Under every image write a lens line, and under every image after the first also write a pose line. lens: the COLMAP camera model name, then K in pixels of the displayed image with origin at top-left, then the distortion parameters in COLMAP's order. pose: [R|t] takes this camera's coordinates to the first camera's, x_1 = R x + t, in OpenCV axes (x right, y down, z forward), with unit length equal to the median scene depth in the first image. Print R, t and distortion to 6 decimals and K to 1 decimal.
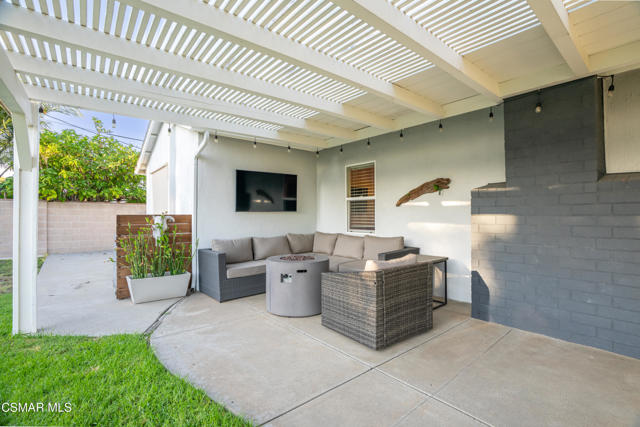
lens RADIAL K [[274.4, 0, 320.9], [0, 274.4, 212.4], [0, 0, 1]] dist [-0.029318, -0.000064]
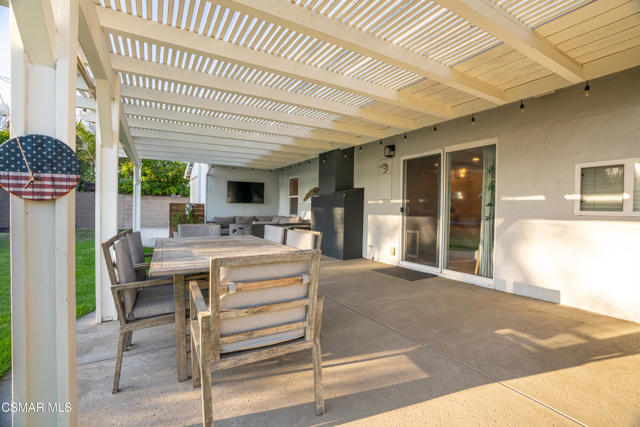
lens RADIAL K [[295.8, 0, 320.8], [0, 295.8, 208.8], [0, 0, 1]] dist [-0.044769, 0.011572]
pose [[0.981372, 0.018217, -0.191249, 0.440056], [-0.017164, 0.999827, 0.007165, 0.007150], [0.191347, -0.003749, 0.981515, -0.539993]]
